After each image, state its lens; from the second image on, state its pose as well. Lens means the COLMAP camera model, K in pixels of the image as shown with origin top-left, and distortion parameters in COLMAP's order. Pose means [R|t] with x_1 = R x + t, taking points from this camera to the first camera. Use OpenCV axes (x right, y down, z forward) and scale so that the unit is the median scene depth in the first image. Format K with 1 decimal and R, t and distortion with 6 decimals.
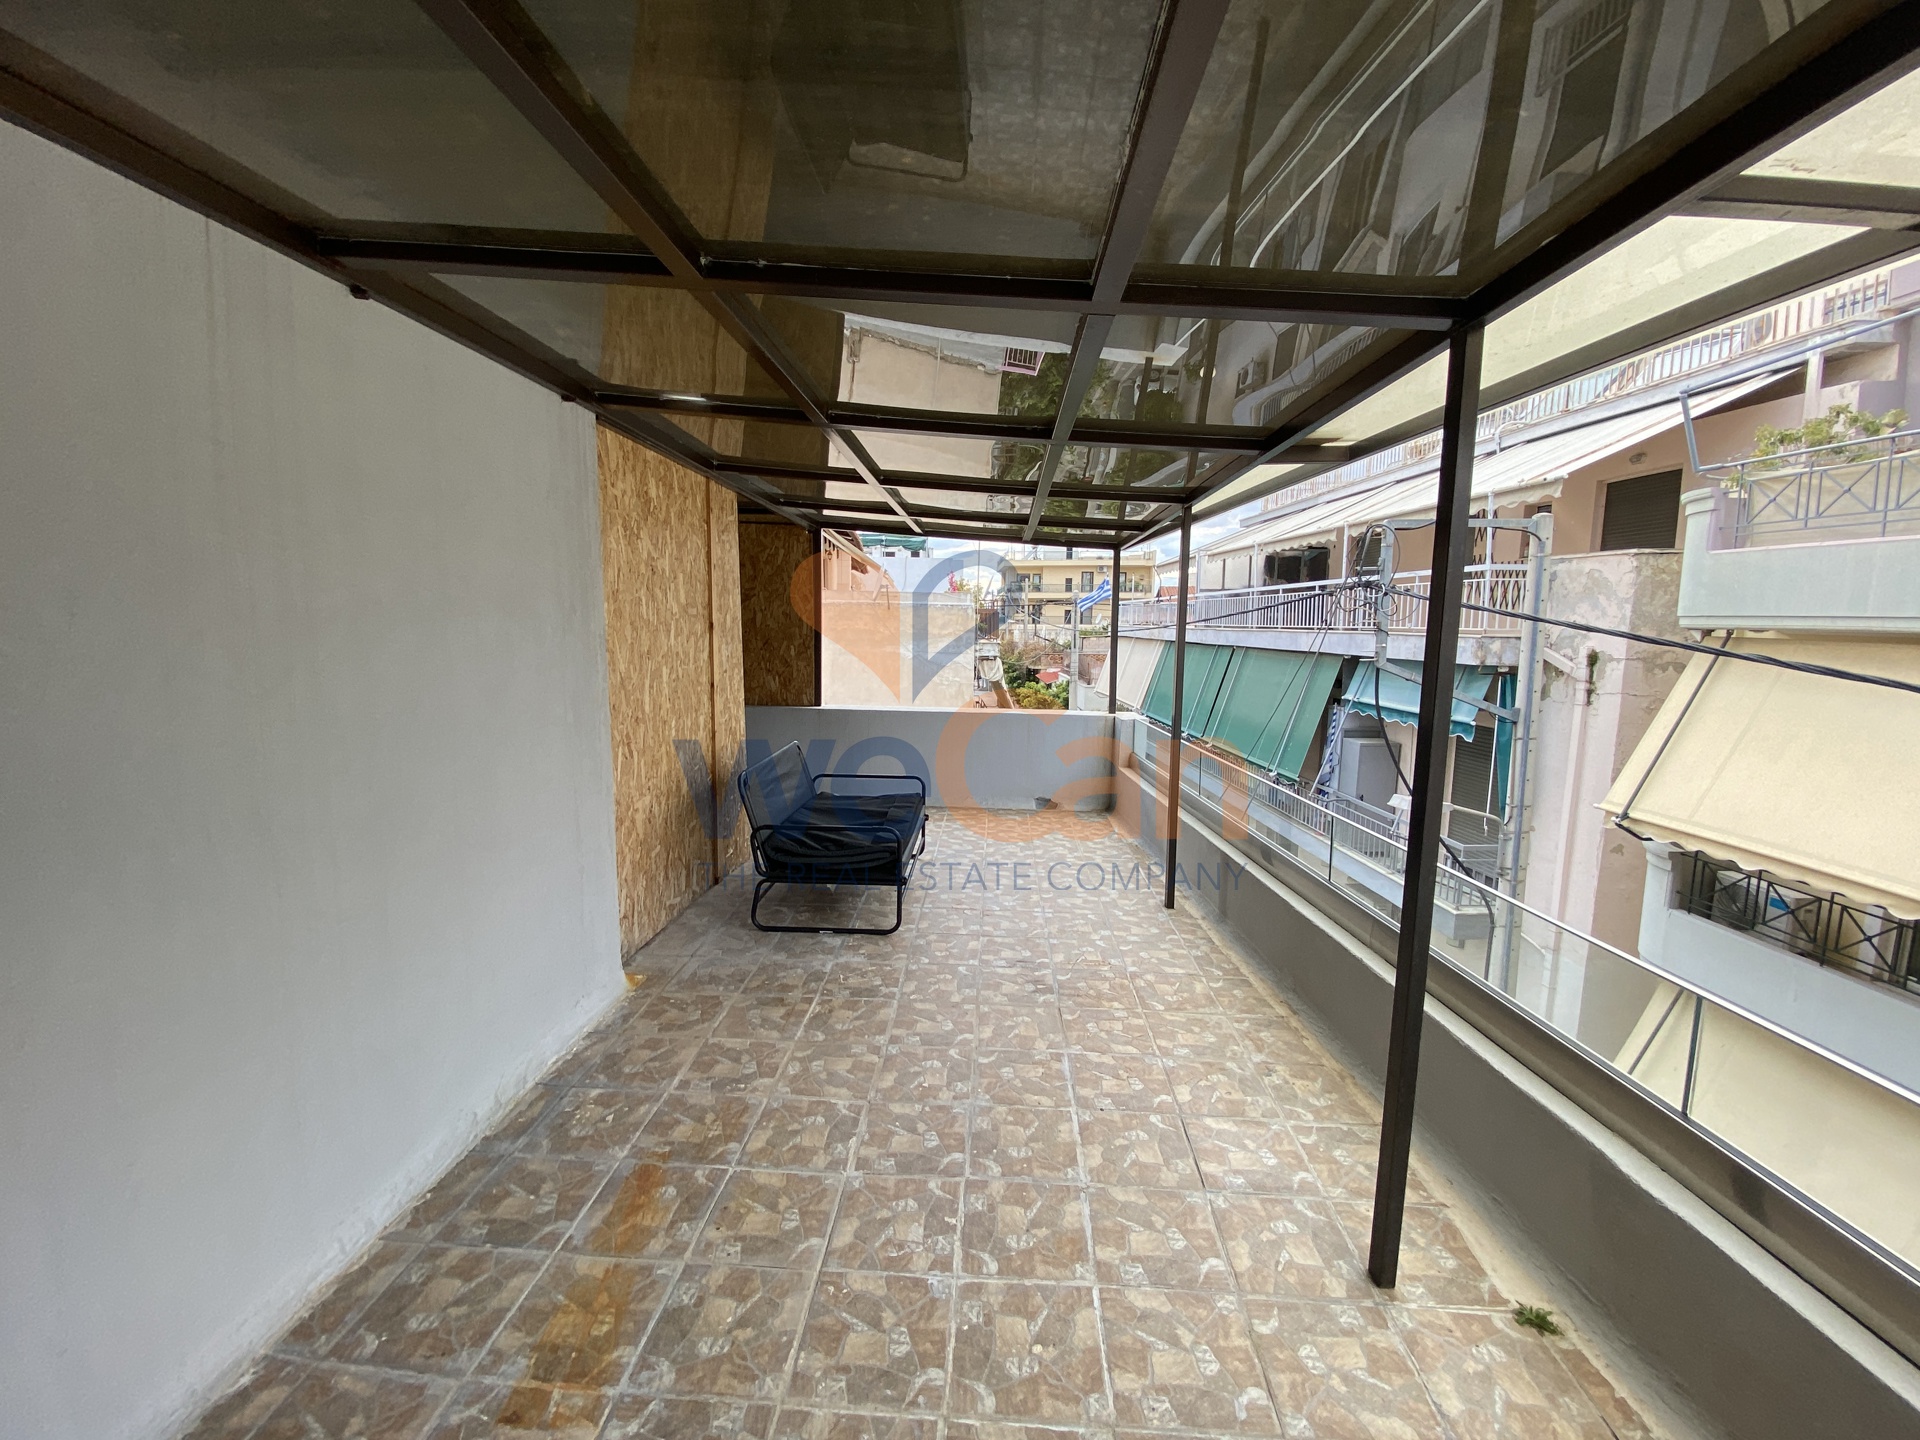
lens RADIAL K [[775.5, 0, 961.1], [0, 775.5, 717.8], [0, 0, 1]] dist [0.001547, -0.002256]
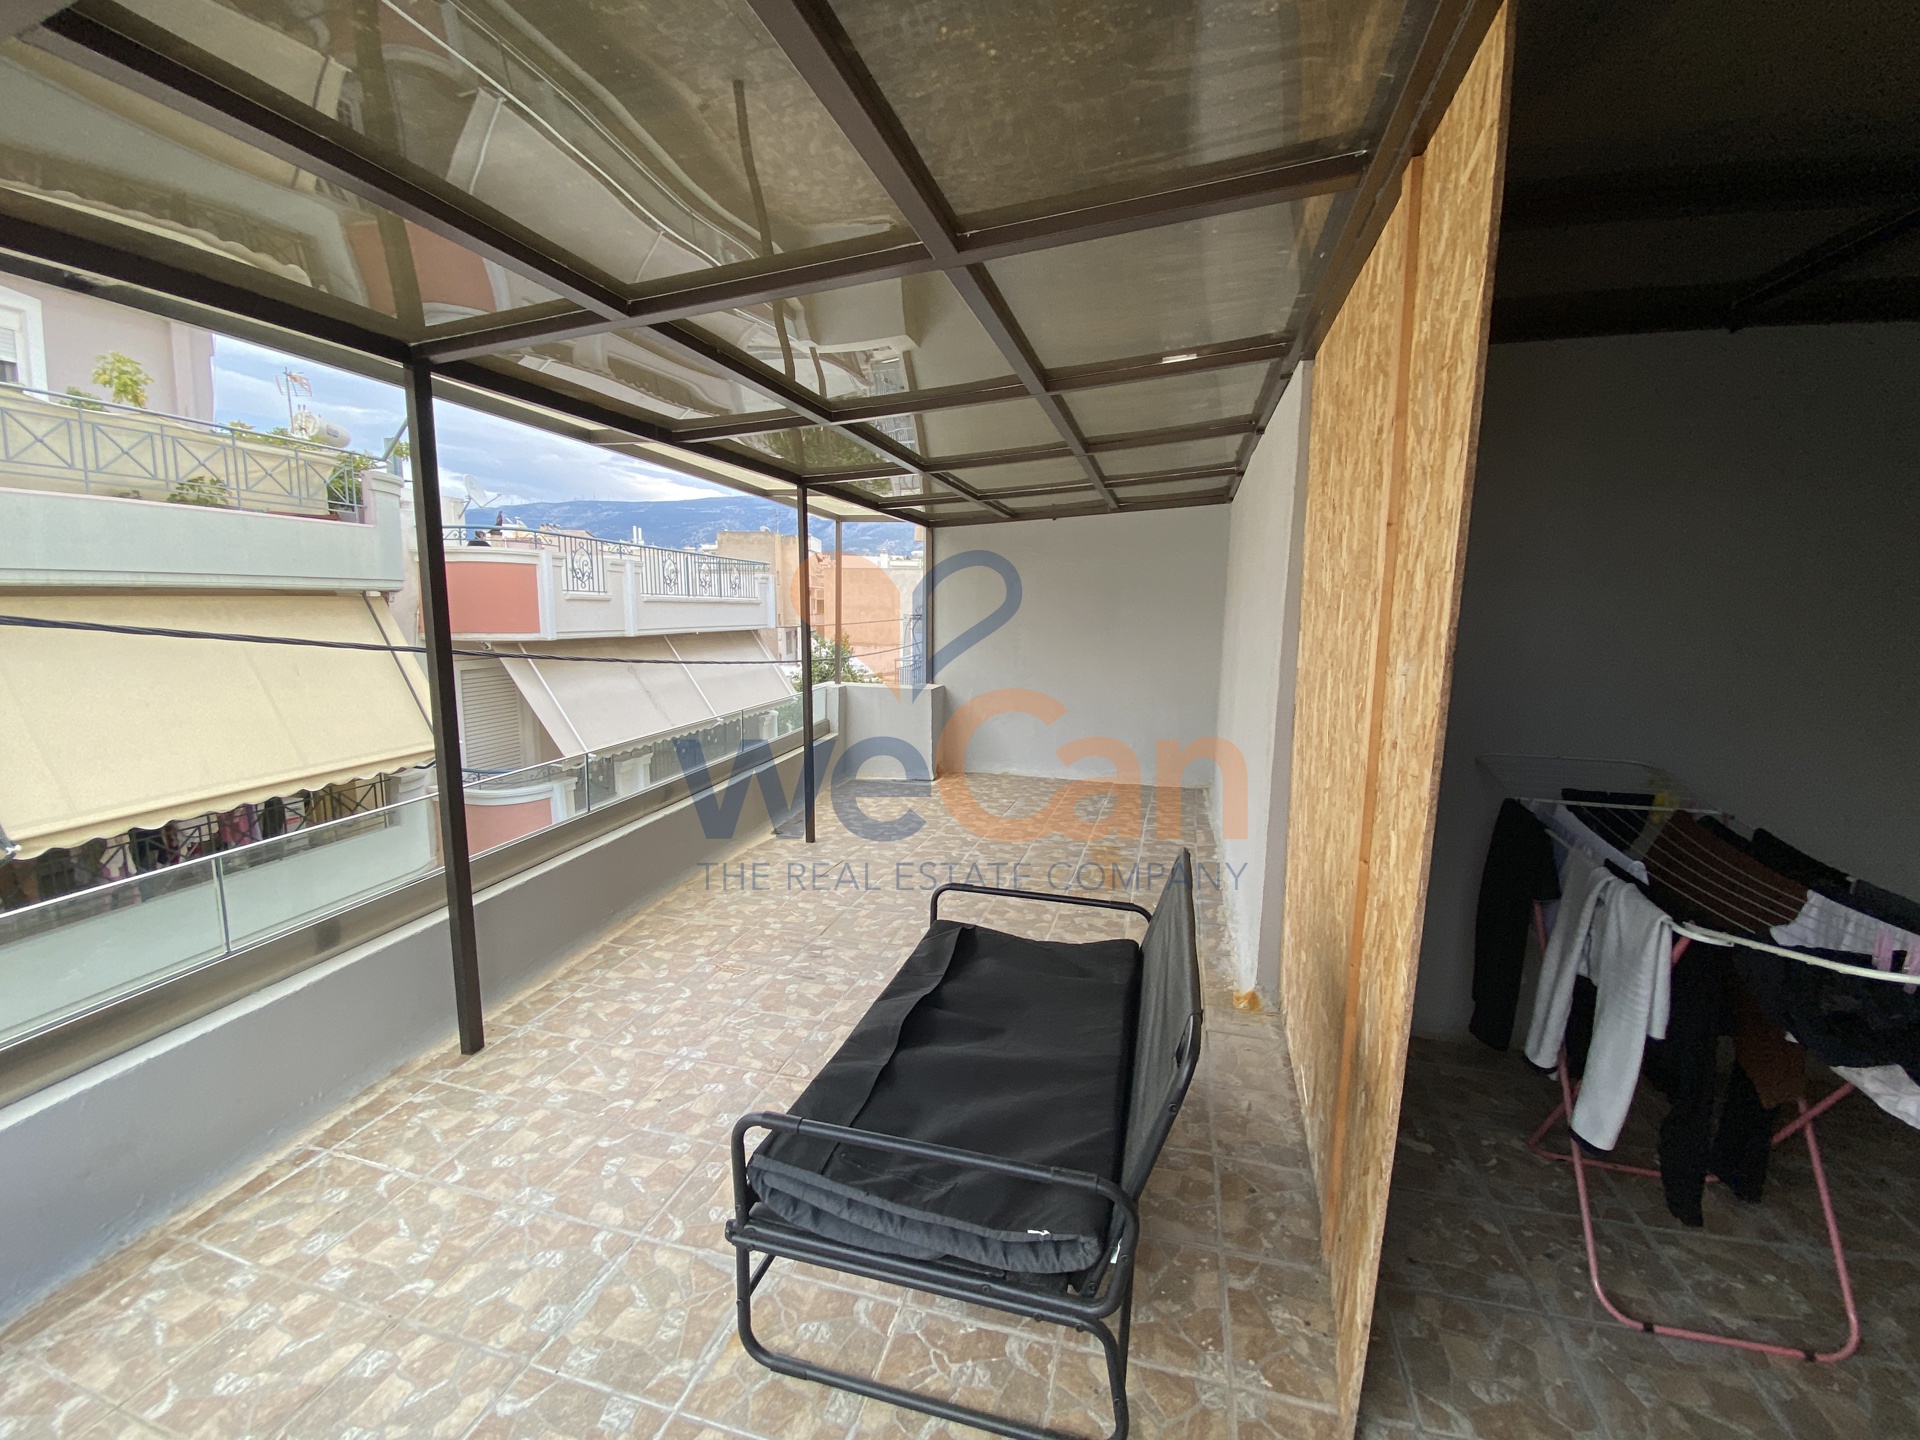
lens RADIAL K [[775.5, 0, 960.4], [0, 775.5, 714.8], [0, 0, 1]] dist [0.001547, -0.002256]
pose [[-0.975490, -0.055318, 0.212976, -0.294945], [0.002213, 0.965368, 0.260882, -0.225969], [-0.220032, 0.254959, -0.941585, 1.952918]]
